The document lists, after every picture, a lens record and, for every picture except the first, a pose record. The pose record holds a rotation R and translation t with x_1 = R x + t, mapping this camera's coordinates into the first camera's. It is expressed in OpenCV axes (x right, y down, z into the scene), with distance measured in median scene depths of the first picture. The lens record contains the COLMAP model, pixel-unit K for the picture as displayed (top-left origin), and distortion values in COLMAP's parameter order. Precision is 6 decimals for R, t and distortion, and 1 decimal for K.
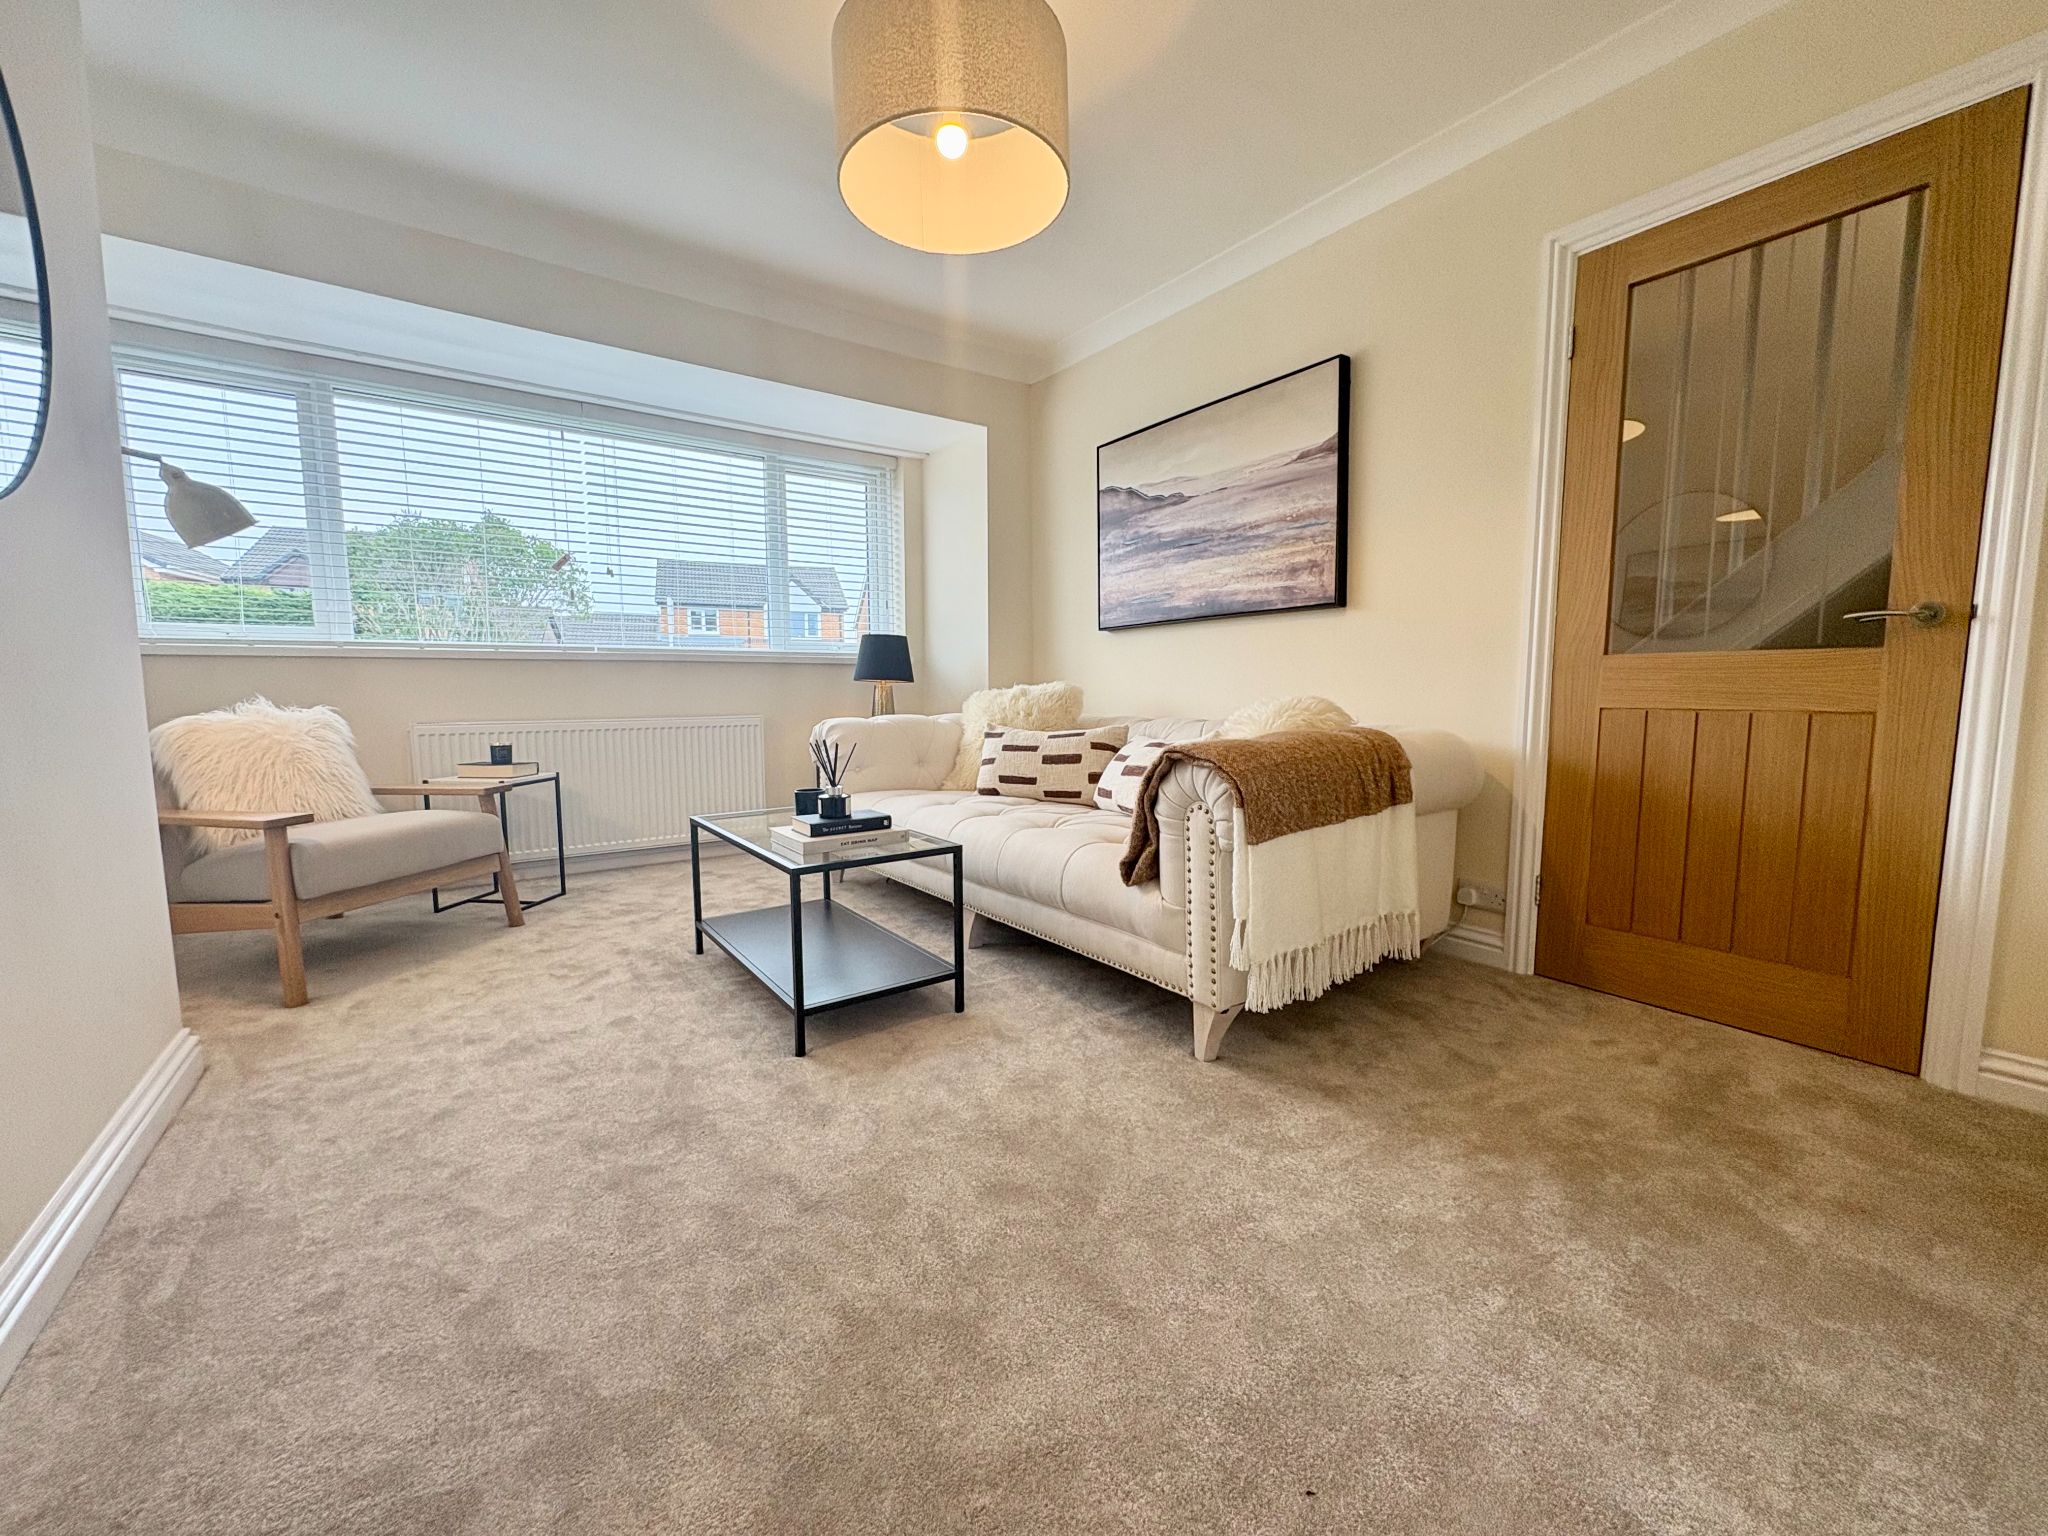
lens RADIAL K [[812.6, 0, 1013.6], [0, 812.6, 779.0], [0, 0, 1]] dist [0.000570, 0.000080]
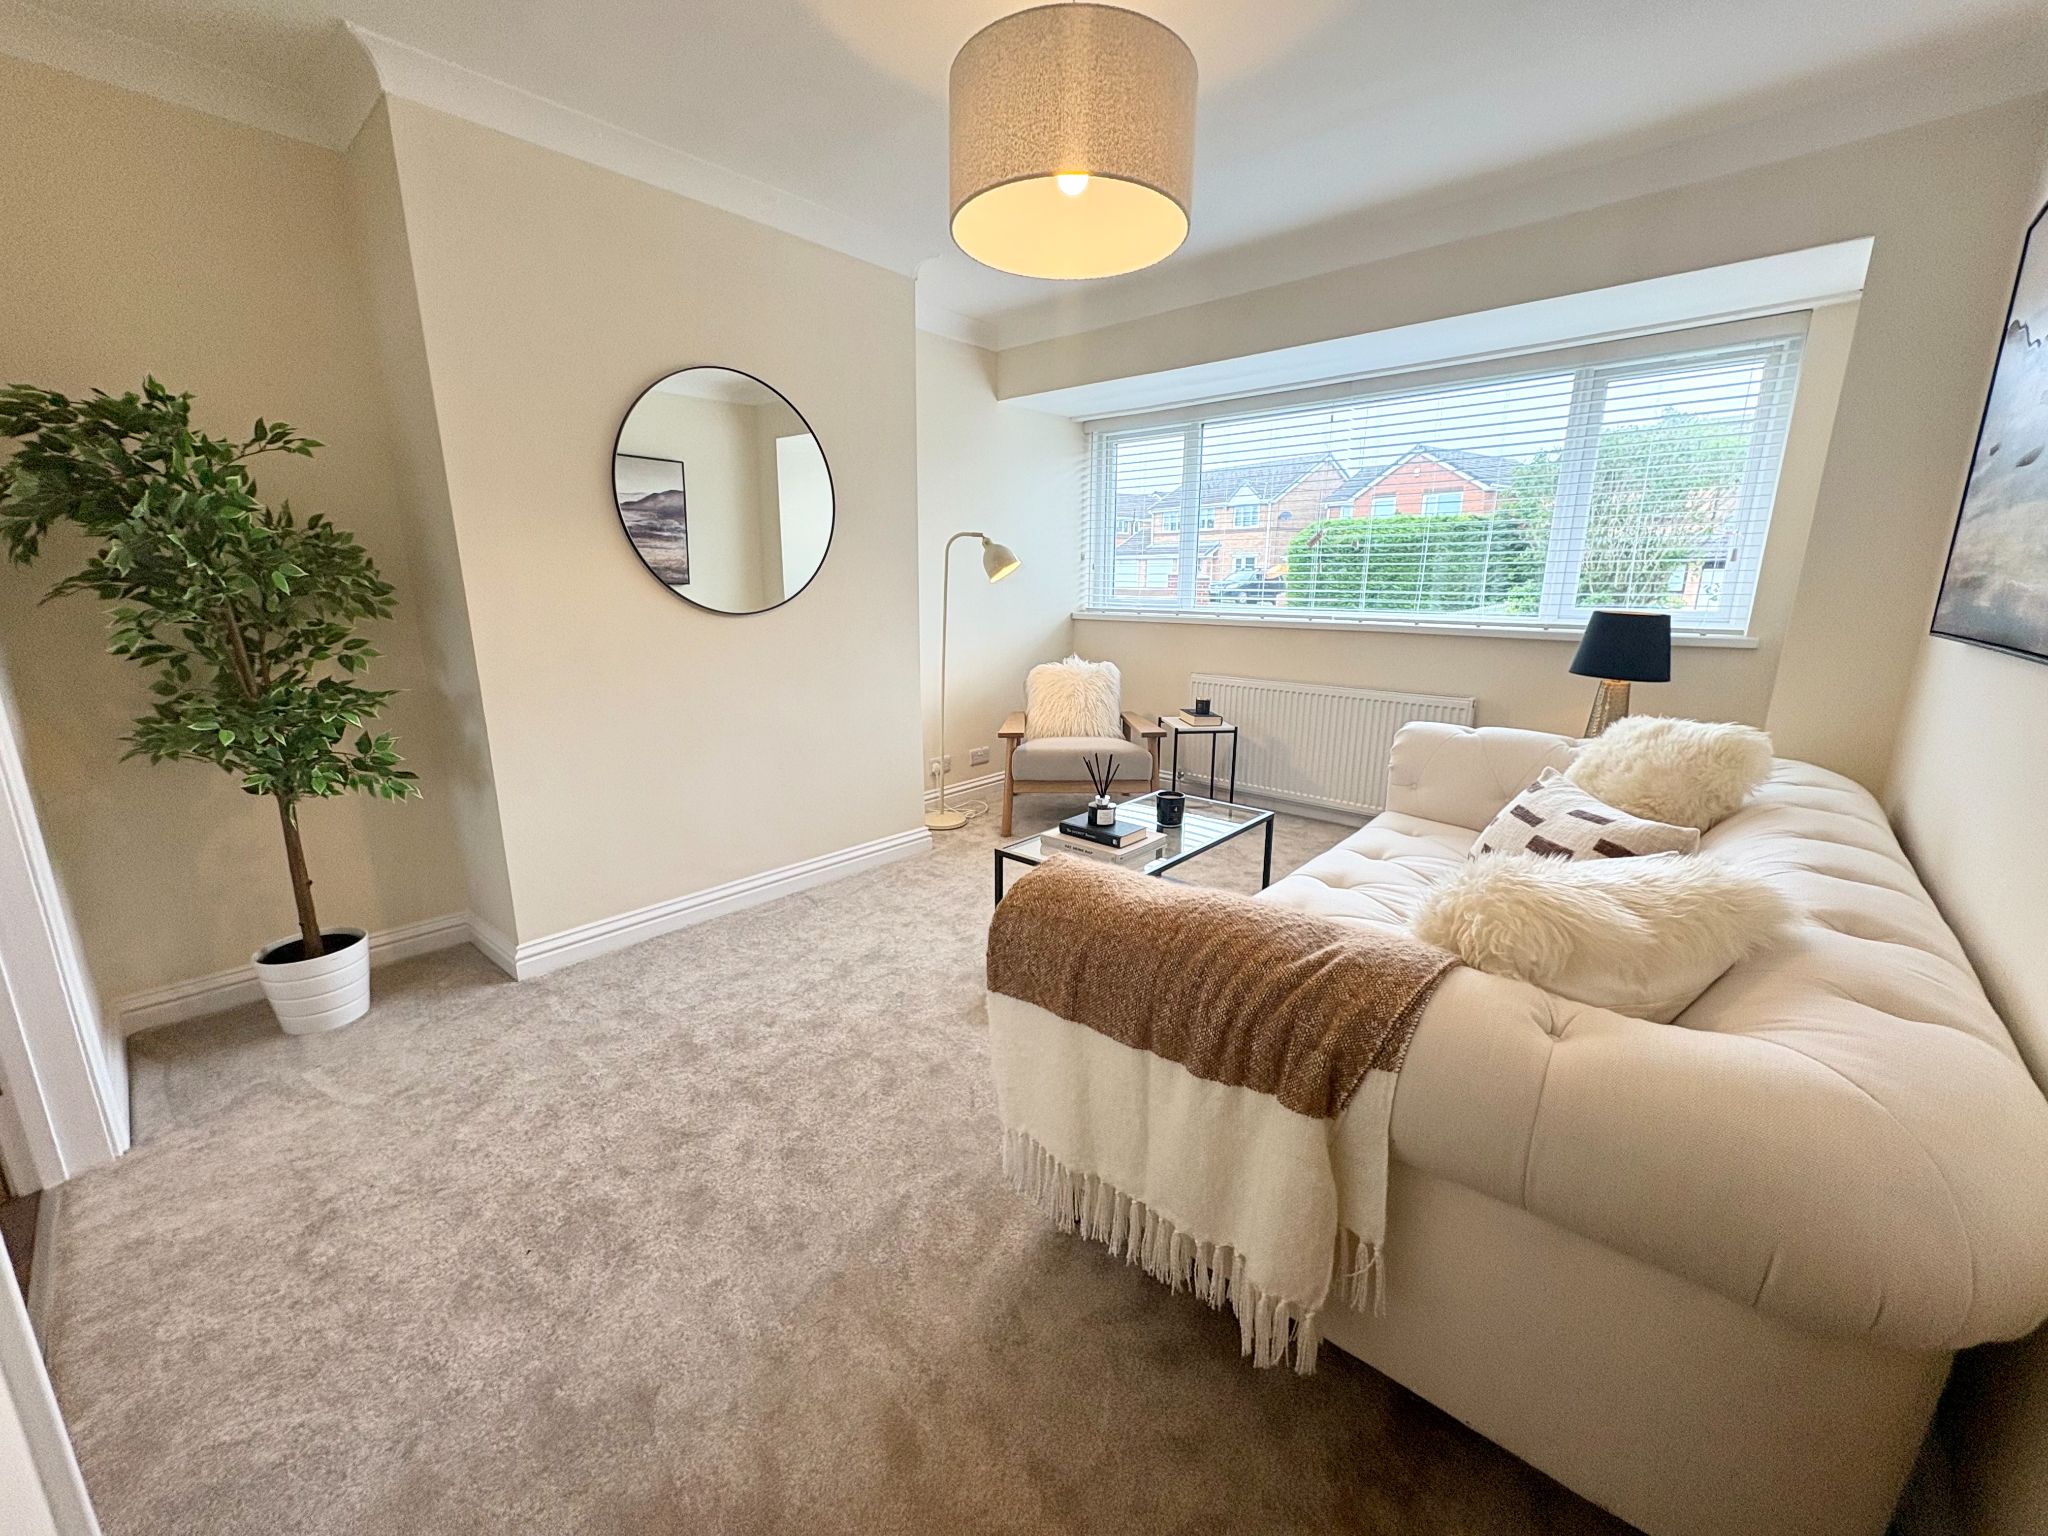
lens RADIAL K [[812.6, 0, 1015.8], [0, 812.6, 765.2], [0, 0, 1]] dist [0.000570, 0.000080]
pose [[0.217193, 0.226041, -0.949596, 0.770411], [-0.115103, 0.971962, 0.205038, -0.237921], [0.969319, 0.064768, 0.237121, 0.584980]]
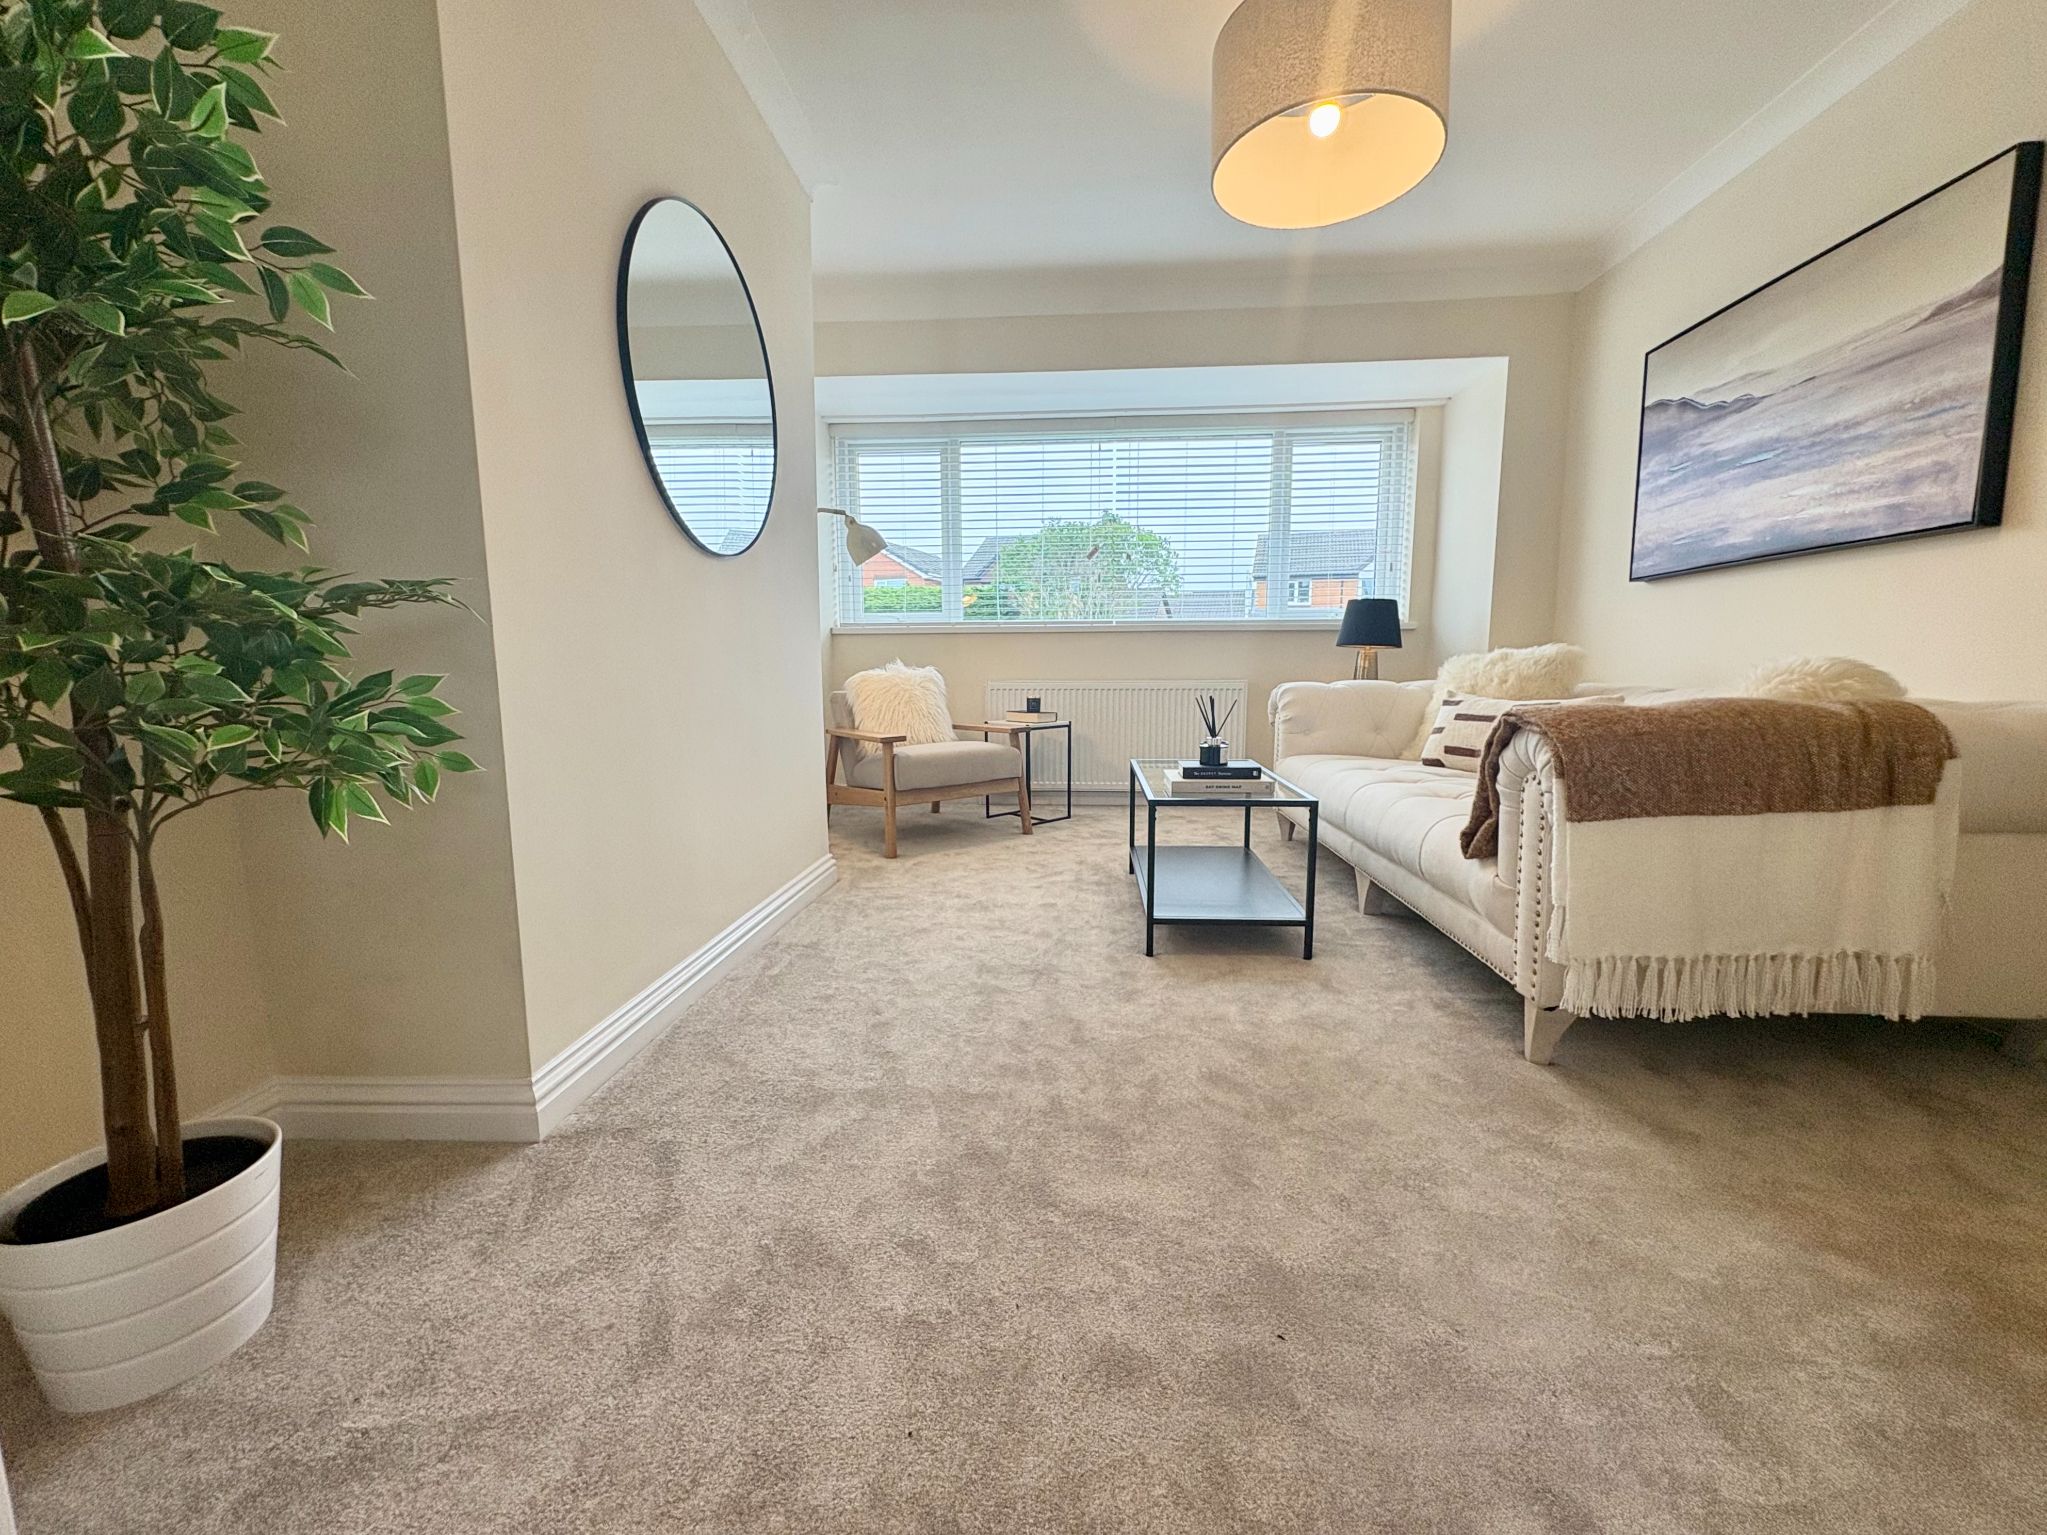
lens RADIAL K [[812.2, 0, 1017.1], [0, 812.2, 786.1], [0, 0, 1]] dist [0.000570, 0.000080]
pose [[0.767892, 0.098450, -0.632969, 0.279325], [-0.071137, 0.995113, 0.068476, 0.017479], [0.636618, -0.007555, 0.771143, -0.048055]]
